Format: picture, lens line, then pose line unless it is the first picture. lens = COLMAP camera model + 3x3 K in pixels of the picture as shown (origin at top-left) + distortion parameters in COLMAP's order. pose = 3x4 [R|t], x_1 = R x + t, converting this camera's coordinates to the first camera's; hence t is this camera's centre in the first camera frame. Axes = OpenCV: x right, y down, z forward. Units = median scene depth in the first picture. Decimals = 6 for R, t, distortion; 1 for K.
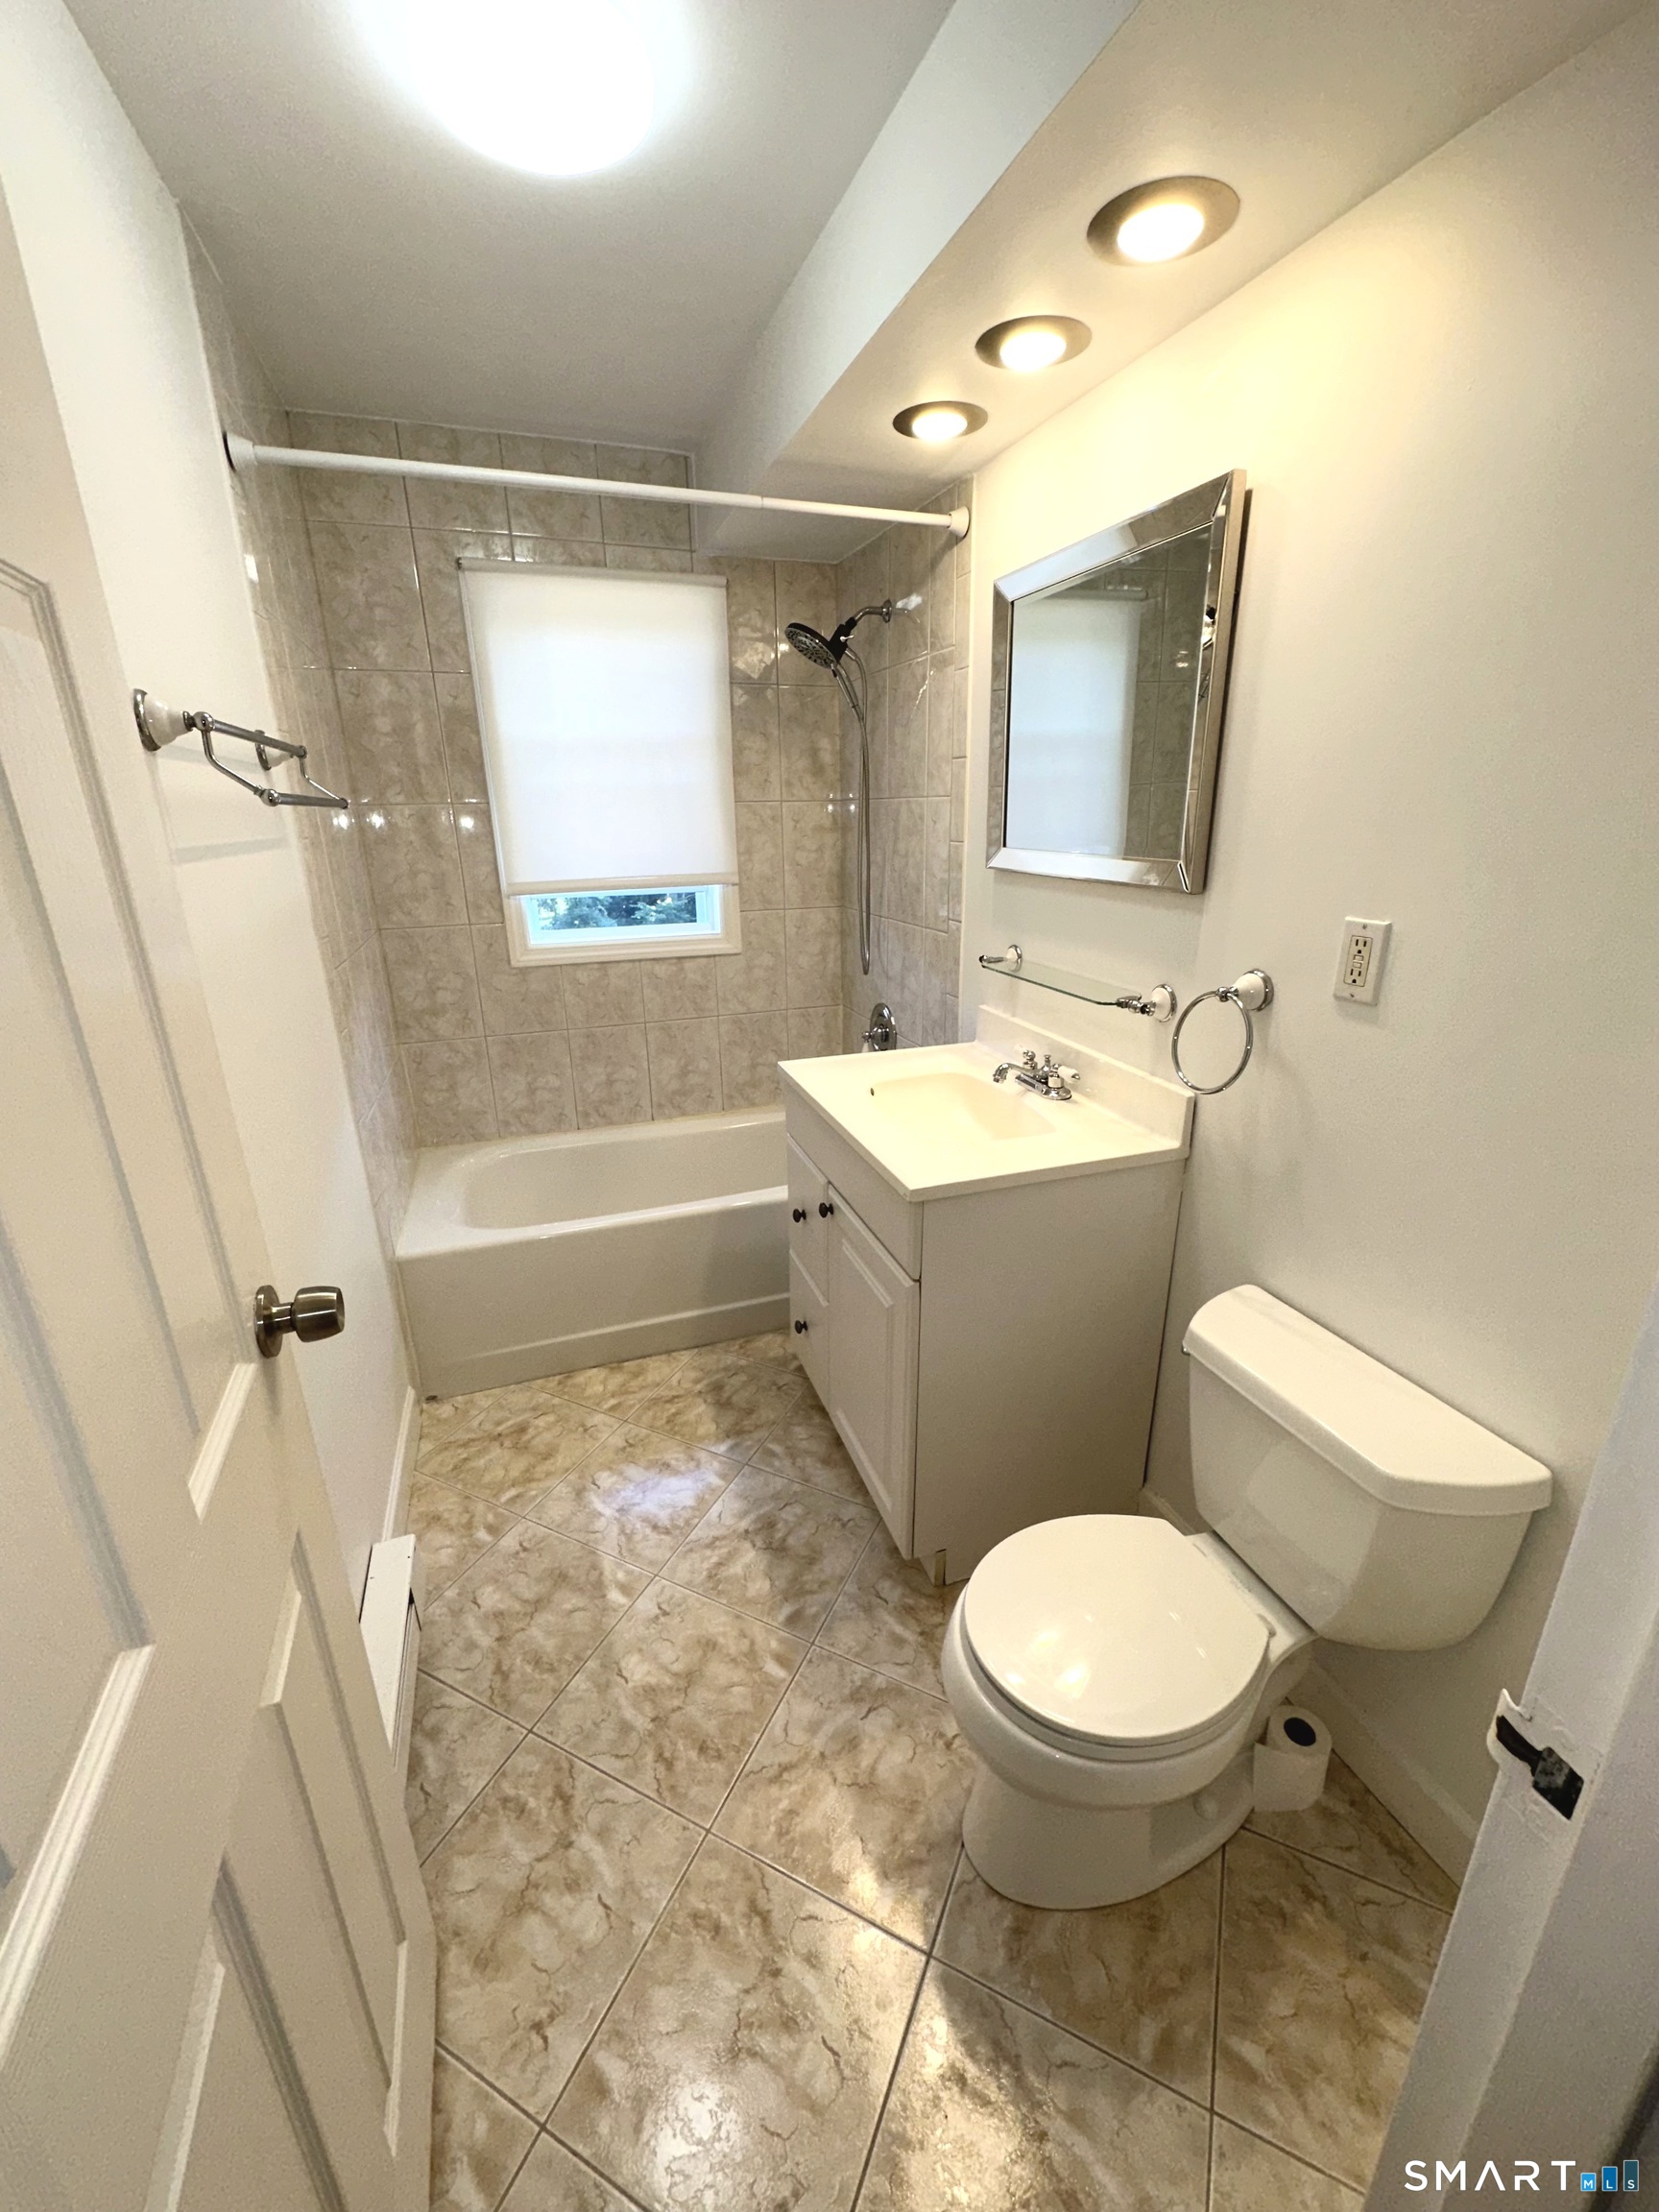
lens RADIAL K [[885.3, 0, 832.8], [0, 885.3, 1099.9], [0, 0, 1]] dist [0.000662, 0.000058]
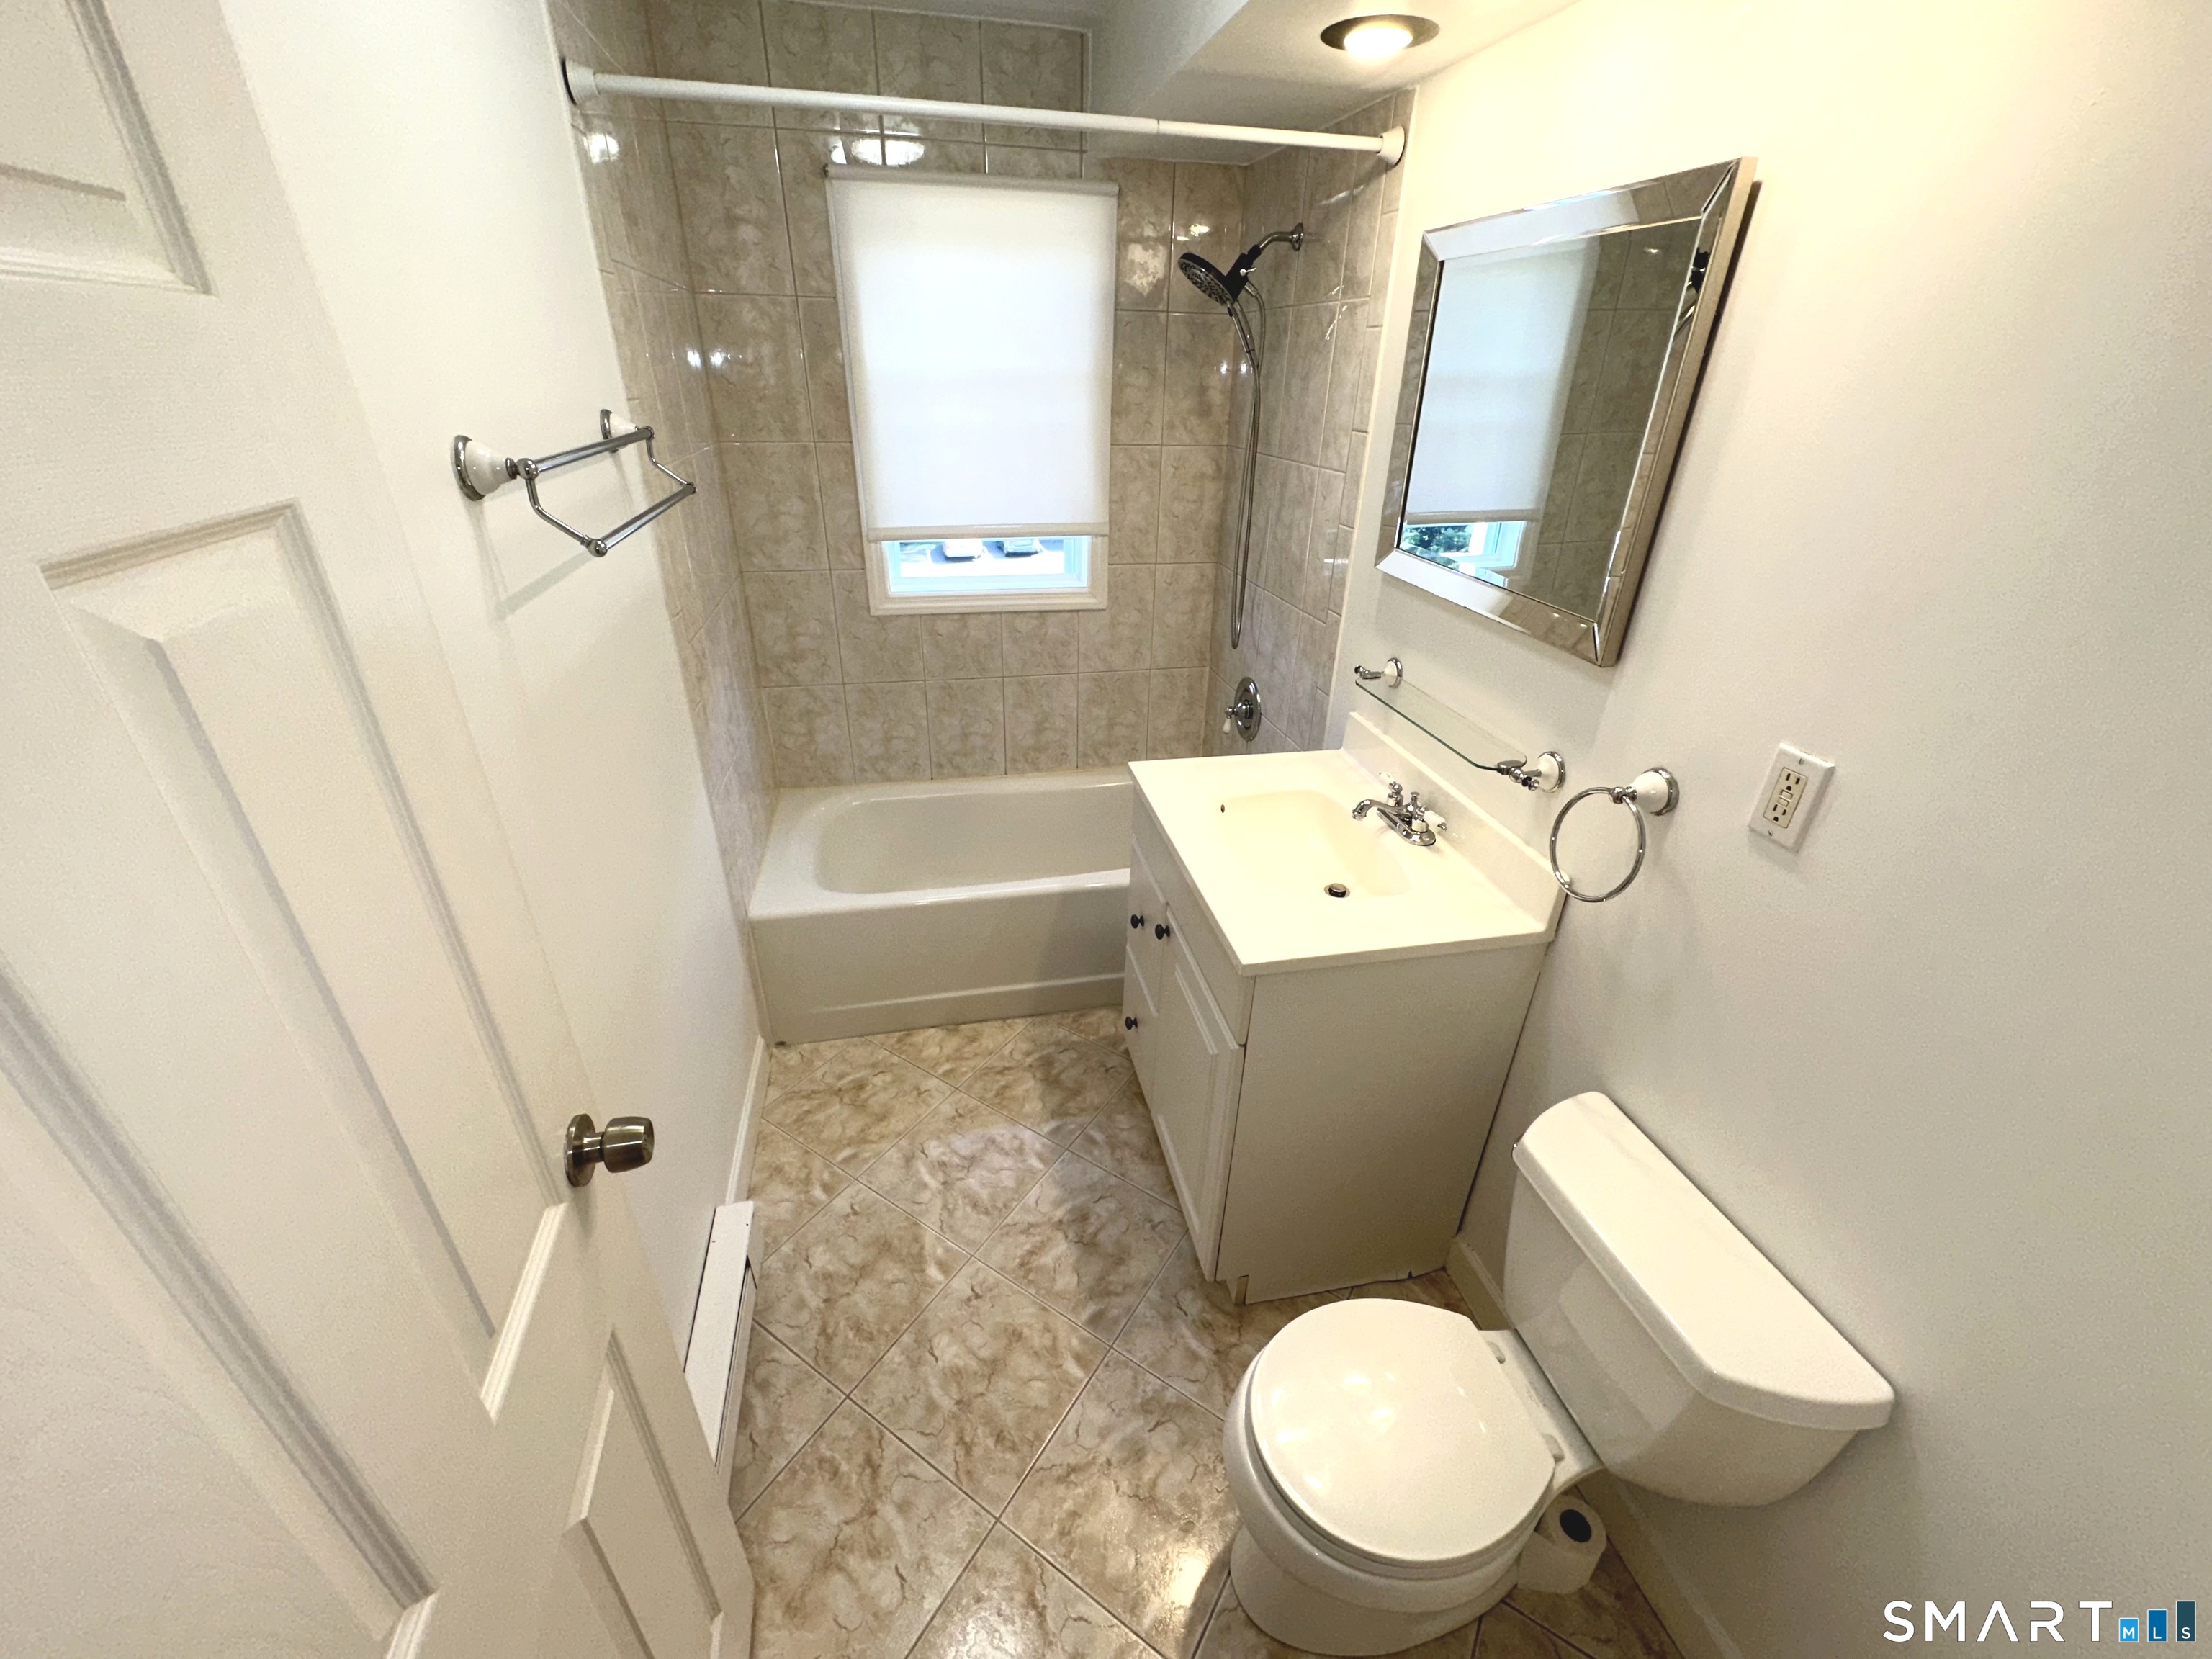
lens RADIAL K [[885.3, 0, 1105.8], [0, 885.3, 828.8], [0, 0, 1]] dist [0.000662, 0.000058]
pose [[0.991285, 0.090362, -0.095857, 0.013940], [-0.074241, 0.984301, 0.160127, -0.141046], [0.108821, -0.151615, 0.982431, 0.048112]]
